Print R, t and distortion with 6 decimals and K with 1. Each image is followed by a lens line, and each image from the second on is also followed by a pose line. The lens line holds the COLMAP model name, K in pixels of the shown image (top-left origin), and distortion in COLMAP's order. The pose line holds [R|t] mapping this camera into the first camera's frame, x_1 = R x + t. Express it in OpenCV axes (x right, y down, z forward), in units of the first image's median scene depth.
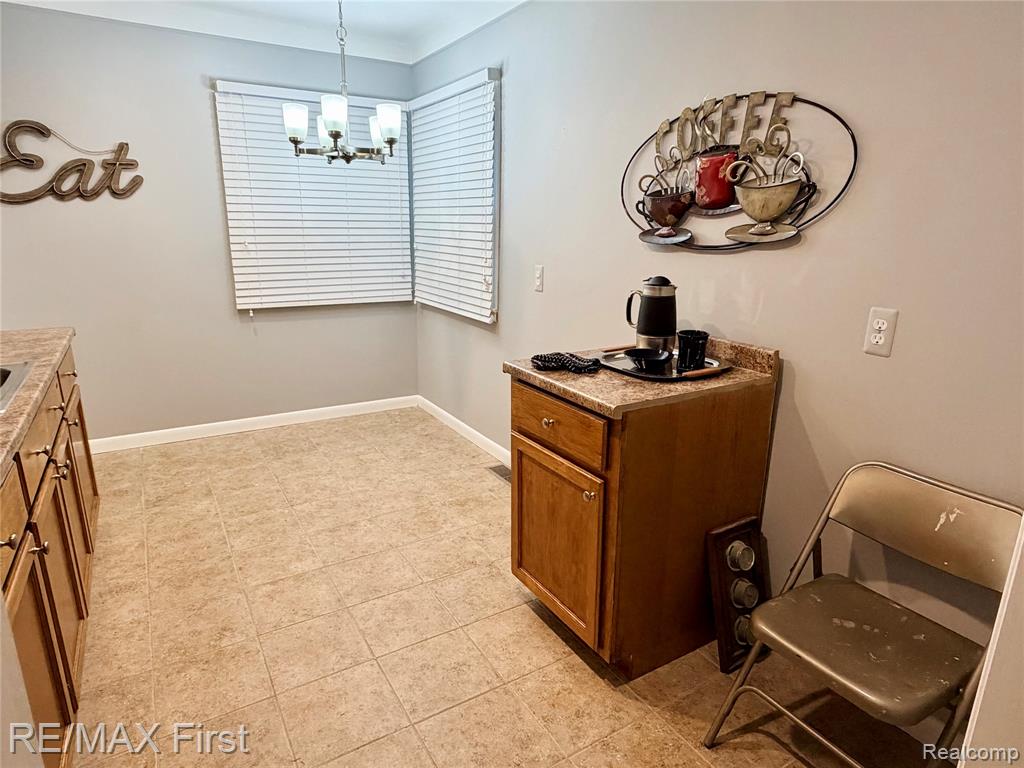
lens RADIAL K [[600.1, 0, 511.5], [0, 600.1, 384.8], [0, 0, 1]] dist [-0.007561, -0.002336]
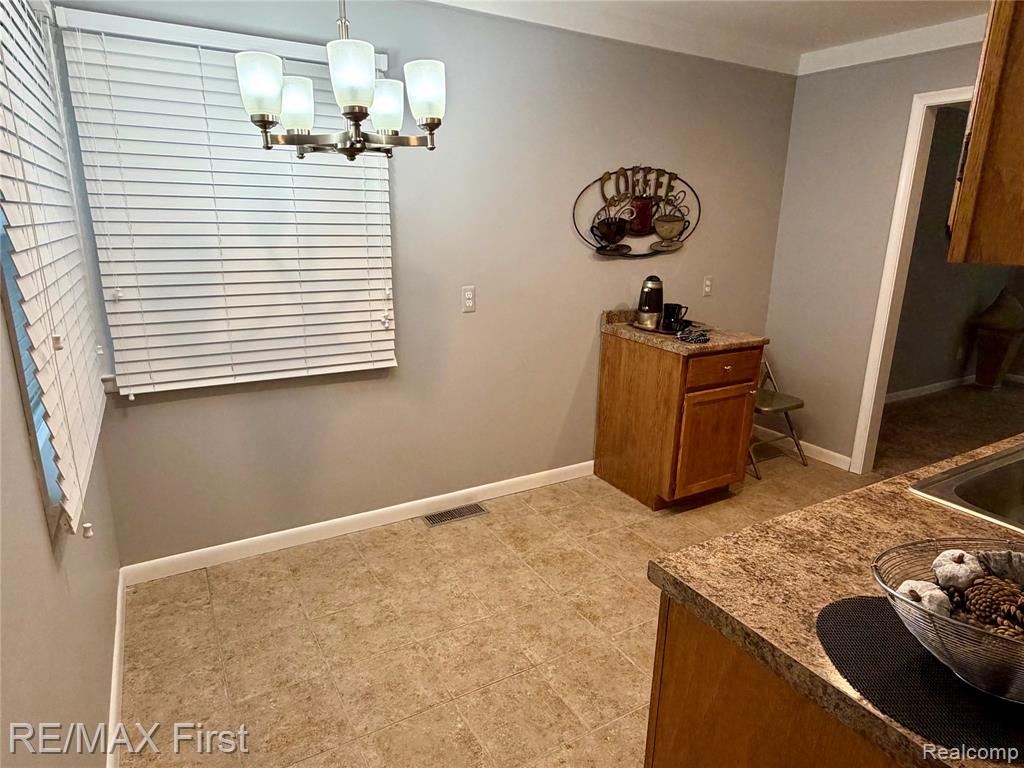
lens RADIAL K [[600.1, 0, 513.4], [0, 600.1, 382.0], [0, 0, 1]] dist [-0.007561, -0.002336]
pose [[0.019398, -0.280073, 0.959783, -1.166184], [0.244915, 0.932047, 0.267029, -0.369425], [-0.969351, 0.229885, 0.086674, 1.093877]]
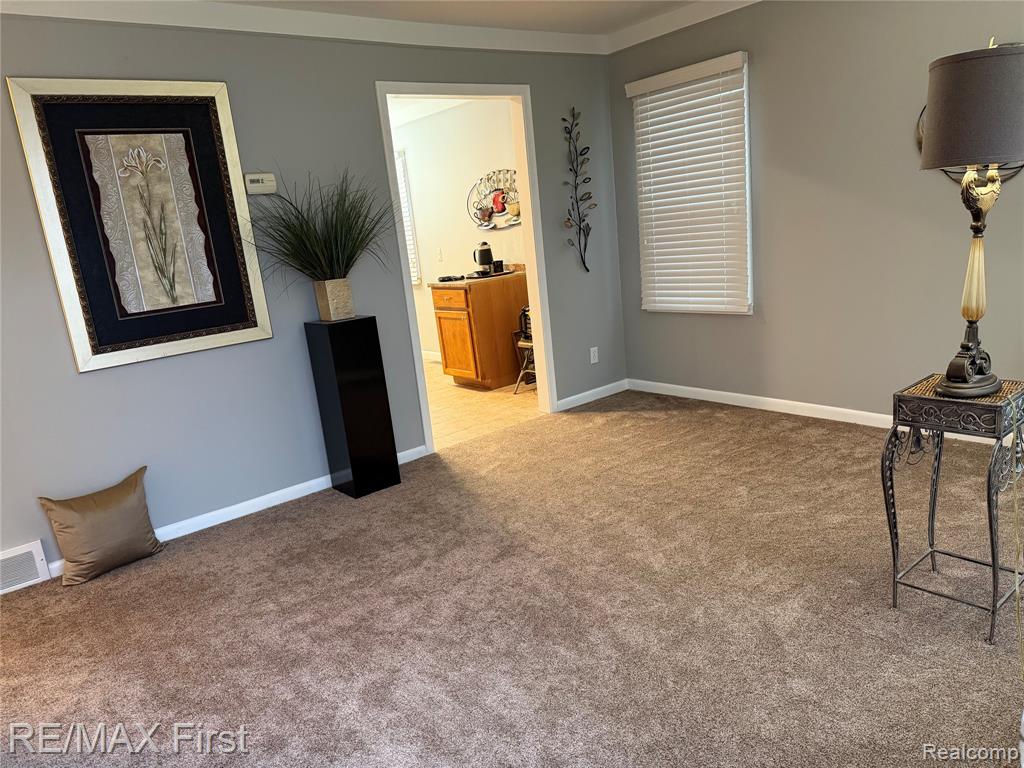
lens RADIAL K [[714.1, 0, 513.2], [0, 714.1, 387.8], [0, 0, 1]] dist [0.020571, -0.021785]
pose [[0.984148, -0.147661, 0.098229, -0.014727], [0.151694, 0.987811, -0.034909, 0.473527], [-0.091877, 0.049257, 0.994551, -1.695587]]
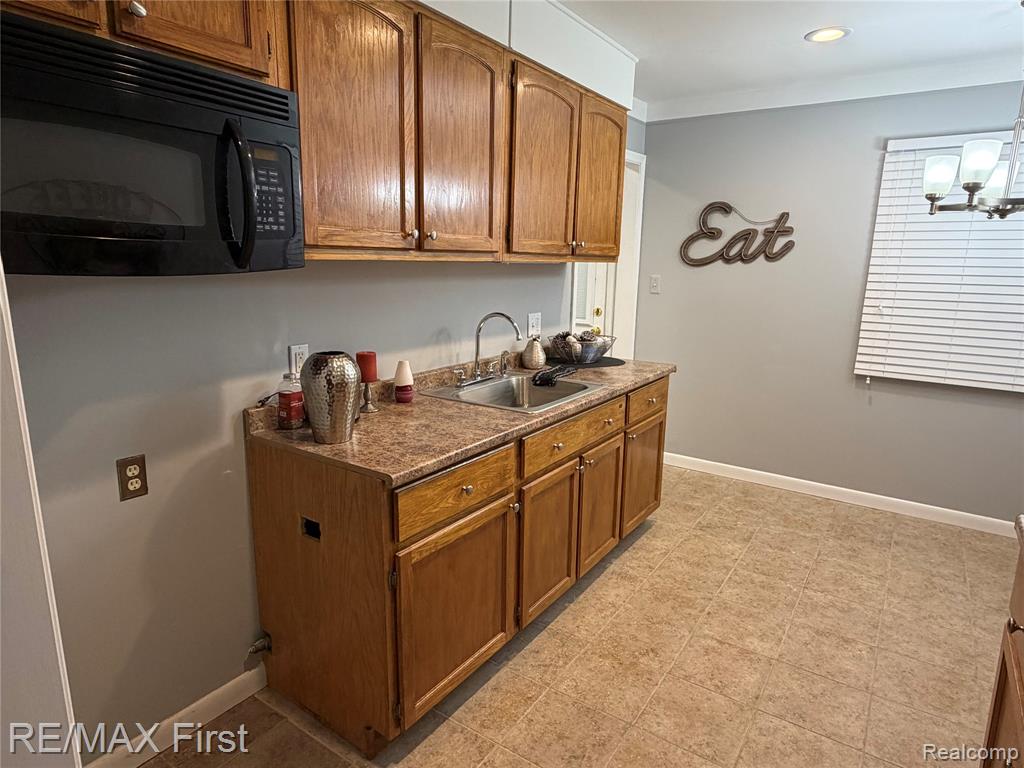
lens RADIAL K [[600.1, 0, 506.2], [0, 600.1, 382.3], [0, 0, 1]] dist [-0.007561, -0.002336]
pose [[0.401105, 0.174638, -0.899231, 0.276540], [-0.248787, 0.965529, 0.076542, -0.074979], [0.881601, 0.193016, 0.430726, 0.162620]]
